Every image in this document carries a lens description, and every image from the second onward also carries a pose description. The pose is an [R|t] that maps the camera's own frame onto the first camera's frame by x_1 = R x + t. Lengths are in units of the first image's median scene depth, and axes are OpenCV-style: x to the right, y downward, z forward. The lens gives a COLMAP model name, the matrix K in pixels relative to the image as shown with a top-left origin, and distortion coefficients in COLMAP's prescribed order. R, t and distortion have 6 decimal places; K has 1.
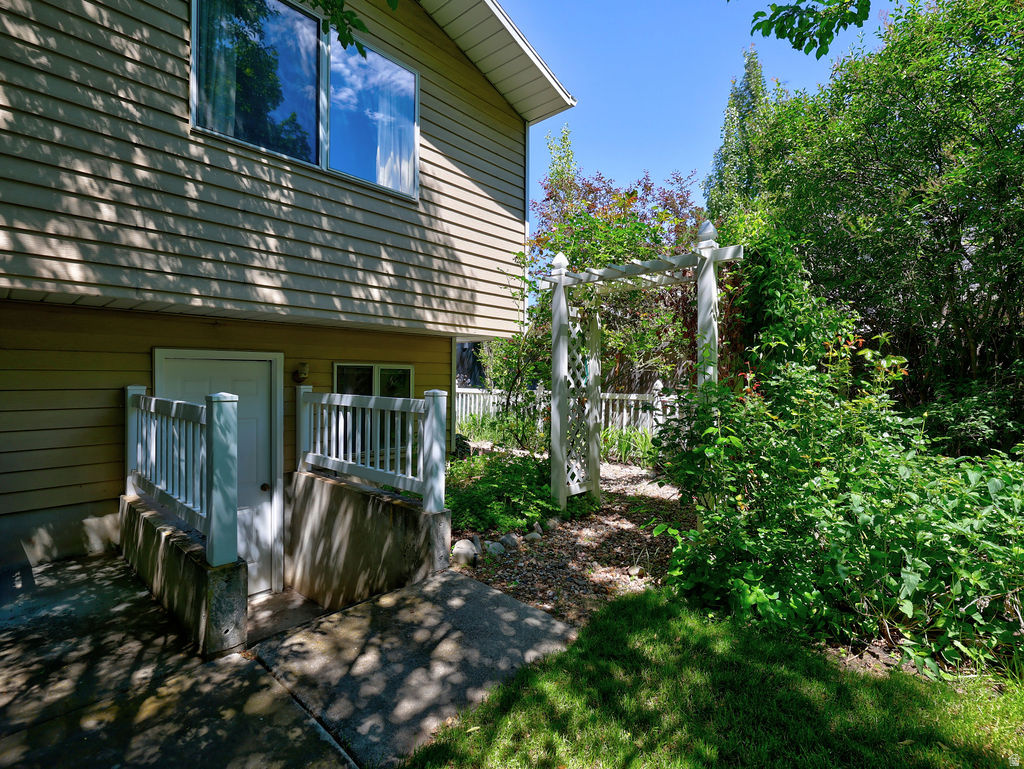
lens RADIAL K [[485.7, 0, 510.3], [0, 485.7, 377.1], [0, 0, 1]] dist [-0.002773, 0.000316]
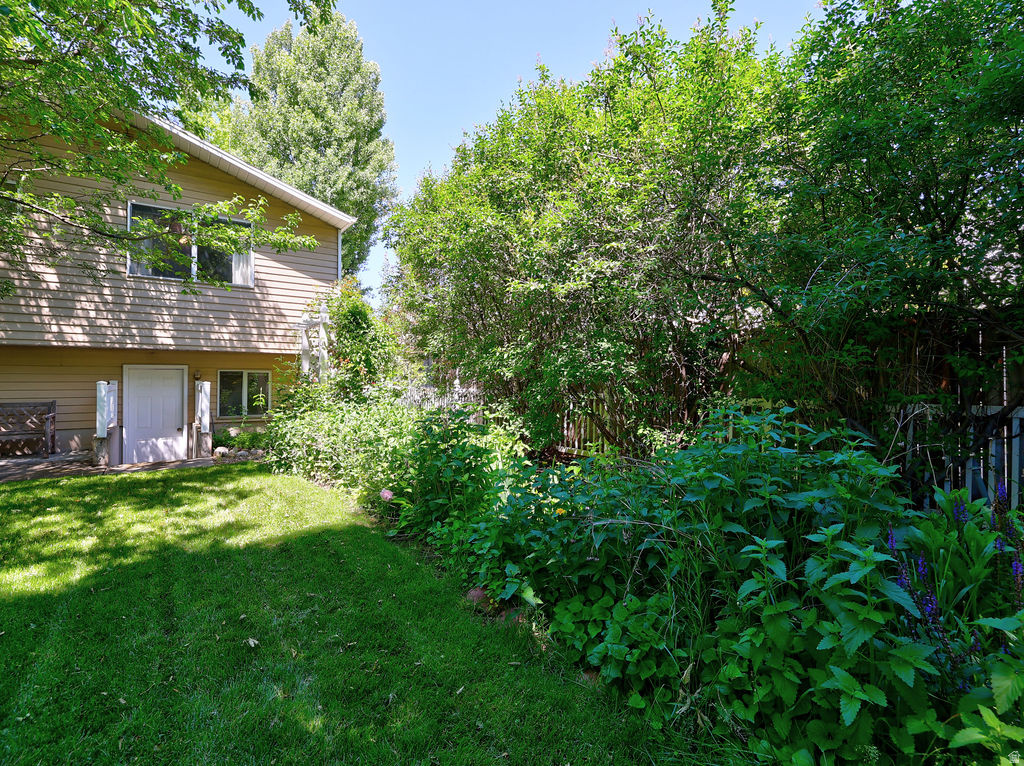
lens RADIAL K [[485.7, 0, 511.1], [0, 485.7, 373.2], [0, 0, 1]] dist [-0.002773, 0.000316]
pose [[0.972447, -0.007668, -0.232999, 1.511396], [0.003274, 0.999810, -0.019239, 0.031269], [0.233102, 0.017946, 0.972287, -0.780606]]
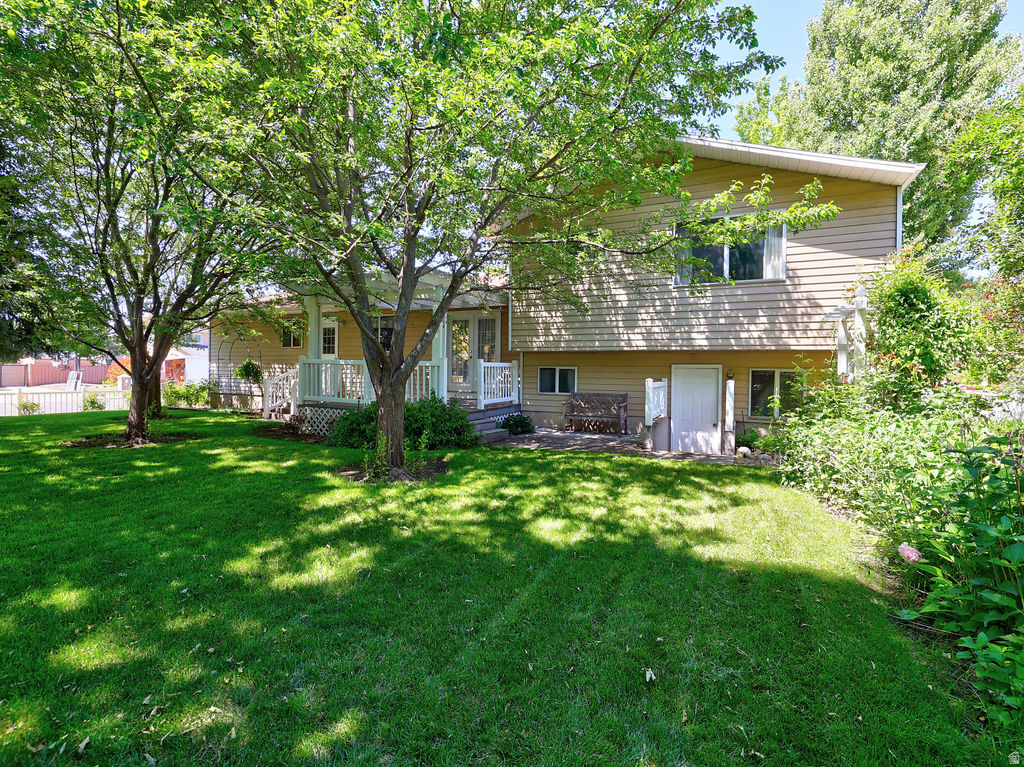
lens RADIAL K [[485.7, 0, 510.9], [0, 485.7, 377.0], [0, 0, 1]] dist [-0.002773, 0.000316]
pose [[0.264997, 0.003328, -0.964244, 1.526529], [-0.019254, 0.999813, -0.001841, 0.030569], [0.964057, 0.019053, 0.265011, -0.546151]]
